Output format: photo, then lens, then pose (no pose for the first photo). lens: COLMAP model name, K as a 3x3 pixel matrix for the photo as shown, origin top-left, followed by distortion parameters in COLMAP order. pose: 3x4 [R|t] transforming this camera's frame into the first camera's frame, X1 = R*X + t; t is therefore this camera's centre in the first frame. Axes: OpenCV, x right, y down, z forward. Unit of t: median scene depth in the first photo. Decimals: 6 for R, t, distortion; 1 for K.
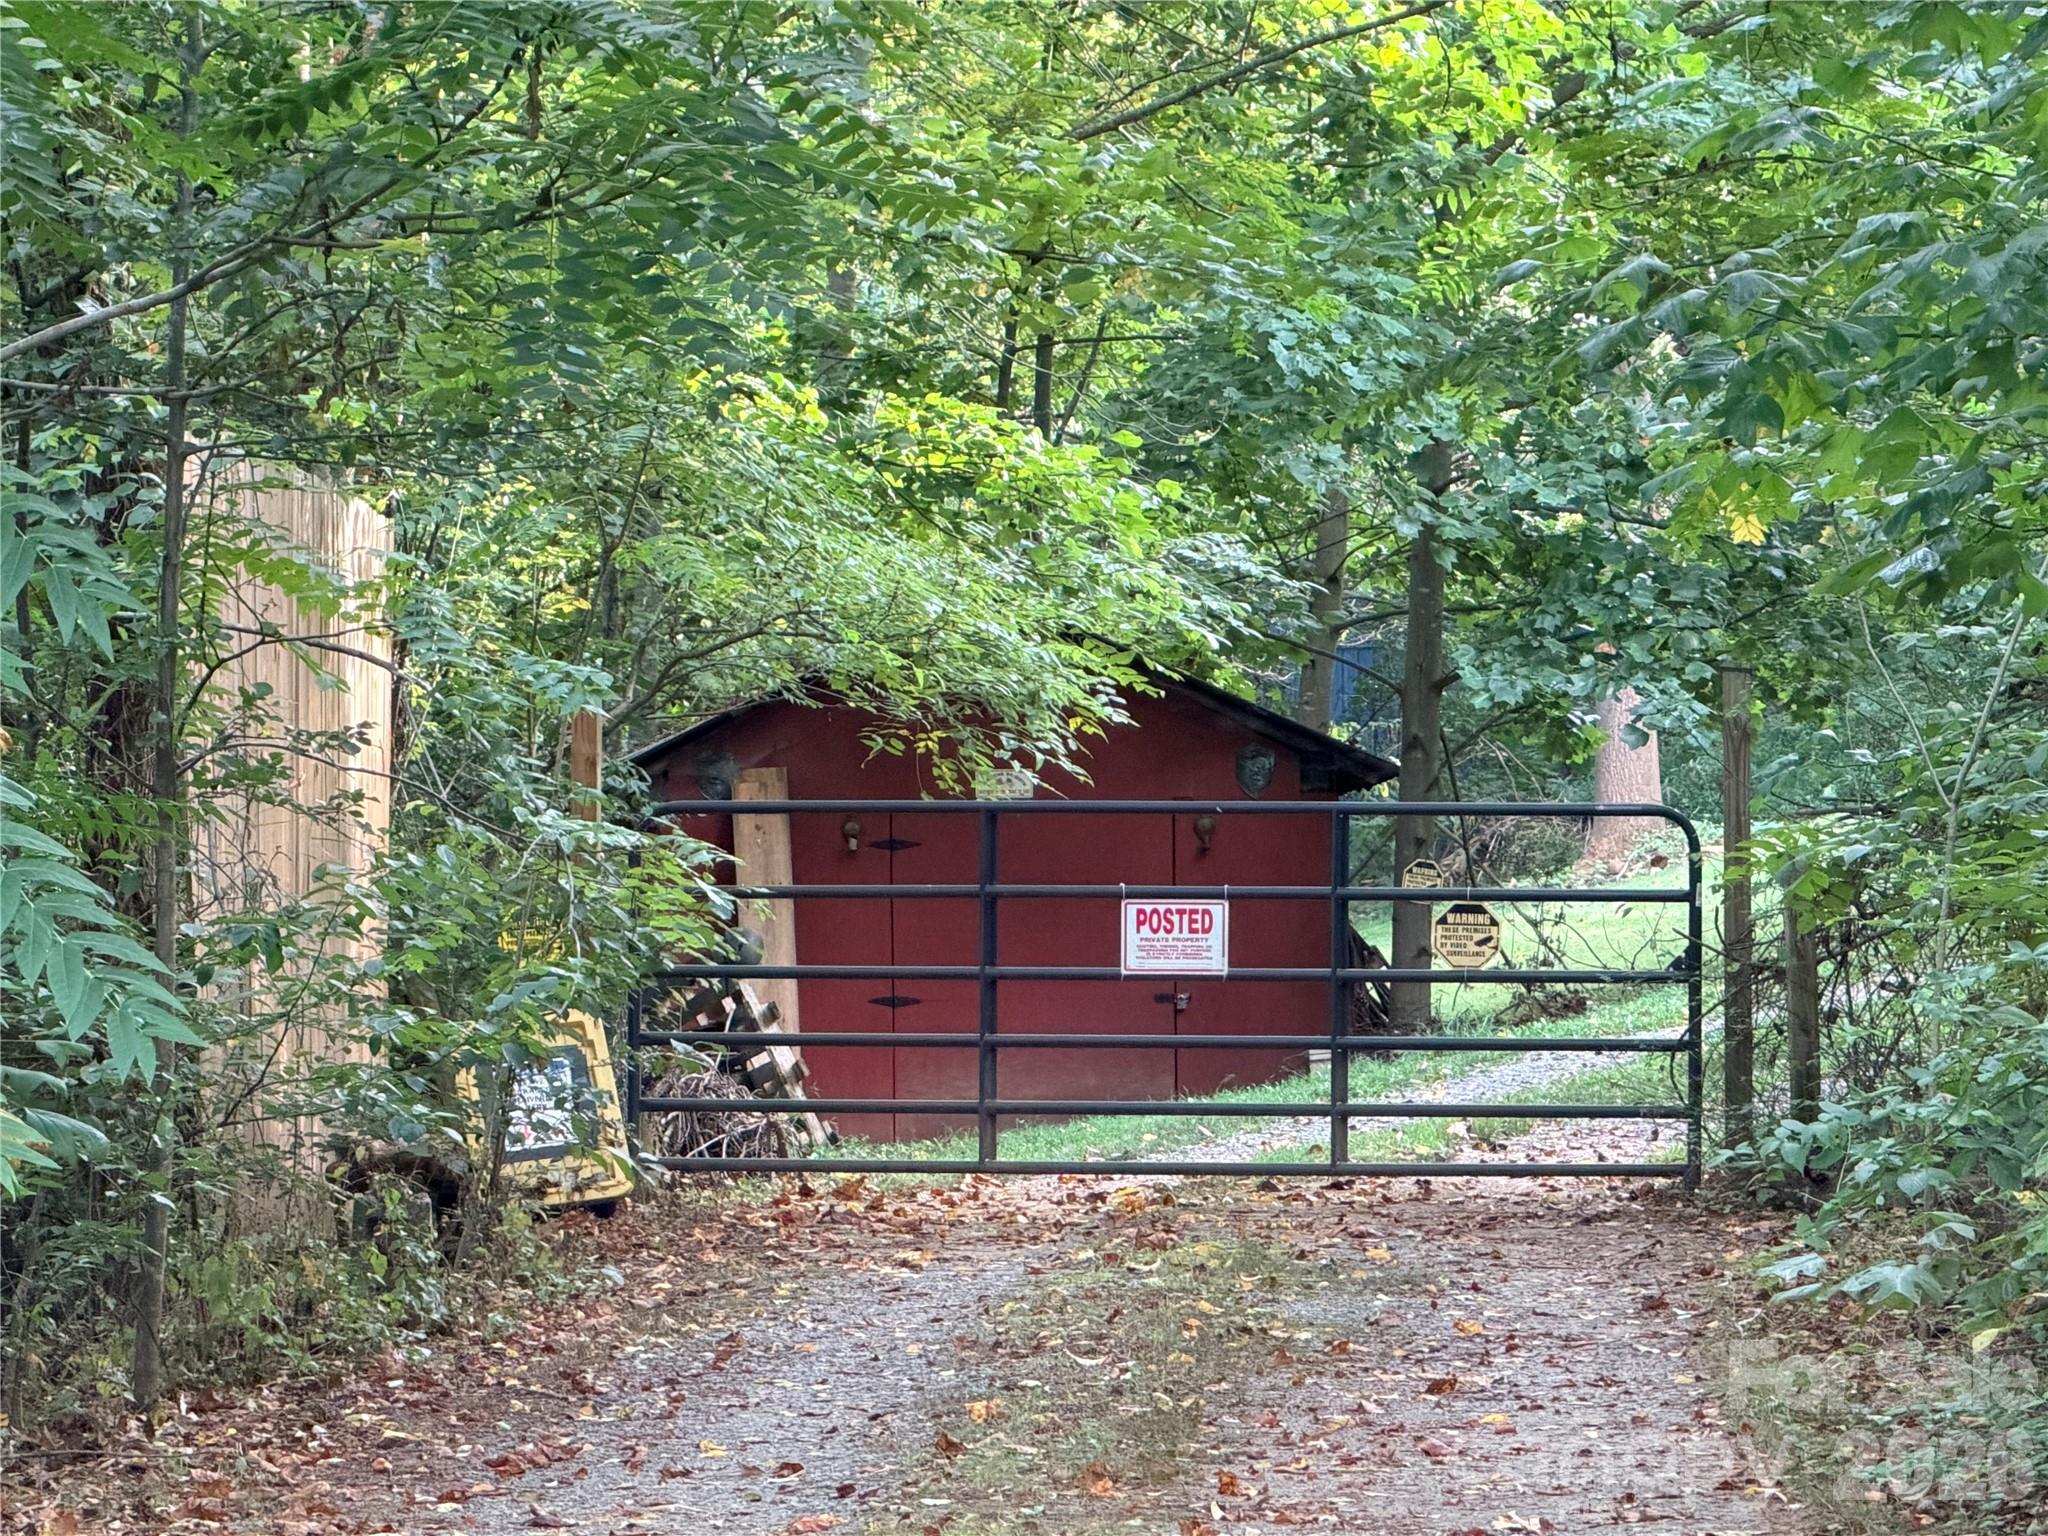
lens RADIAL K [[9489.8, 0, 1022.4], [0, 9489.8, 768.6], [0, 0, 1]] dist [-2.904045, 0.000000]
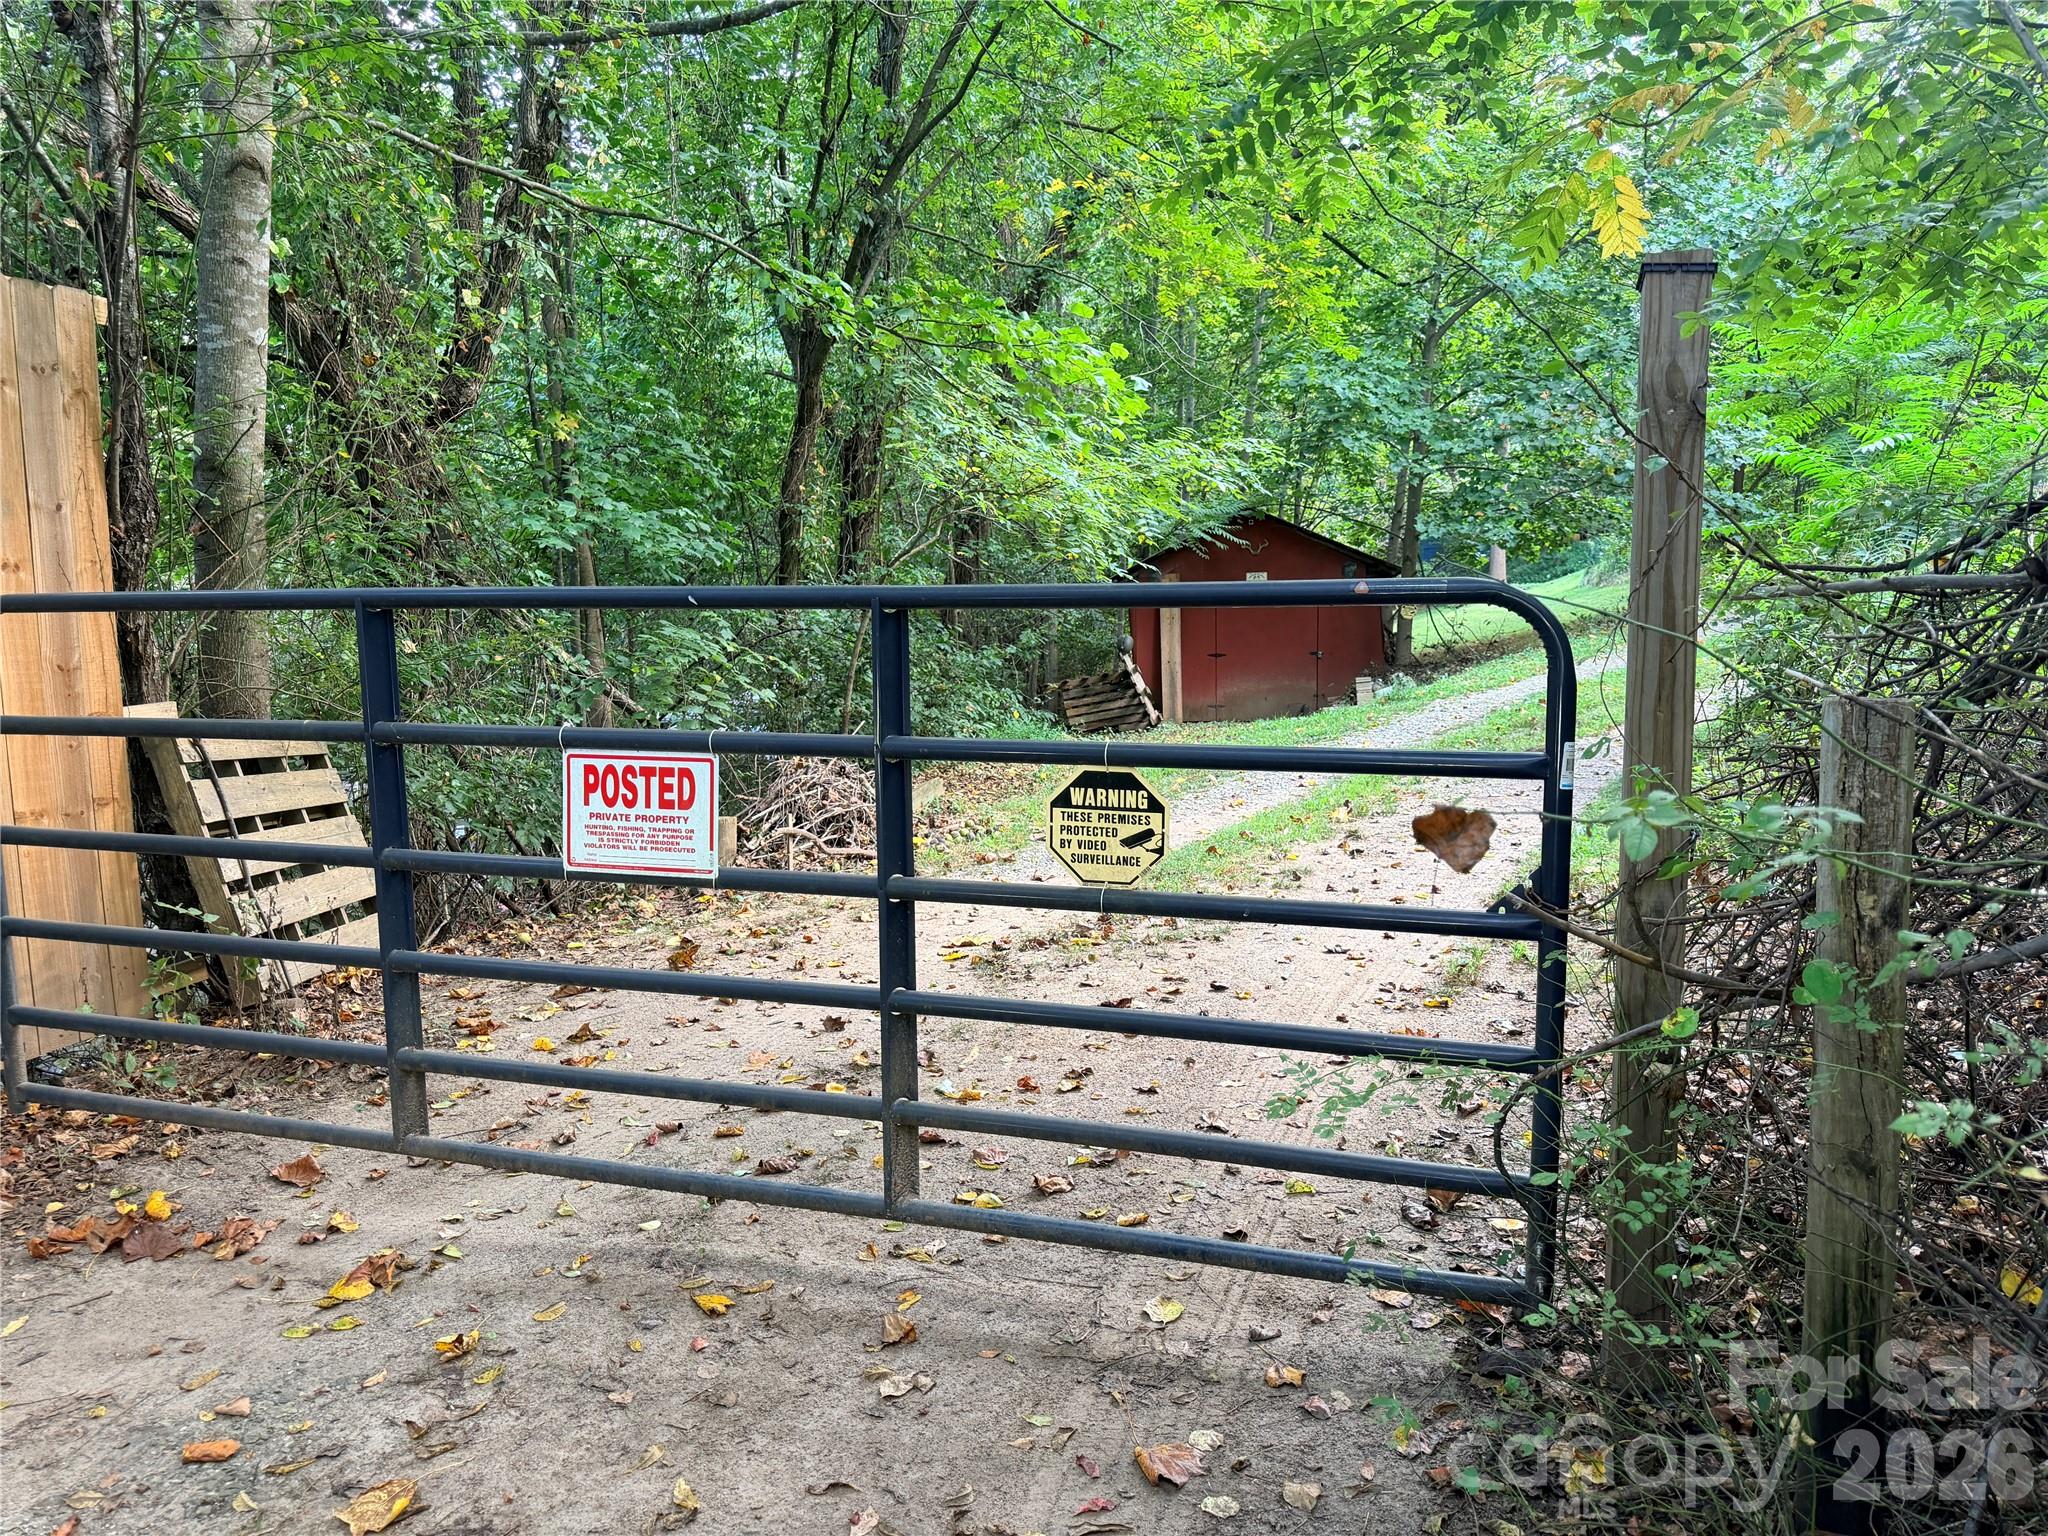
lens RADIAL K [[1436.3, 0, 1021.8], [0, 1436.3, 759.3], [0, 0, 1]] dist [0.007692, 0.000661]
pose [[0.967148, 0.017267, -0.253628, 0.063733], [0.014416, 0.992360, 0.122534, 0.003256], [0.253806, -0.122164, 0.959509, 0.917141]]
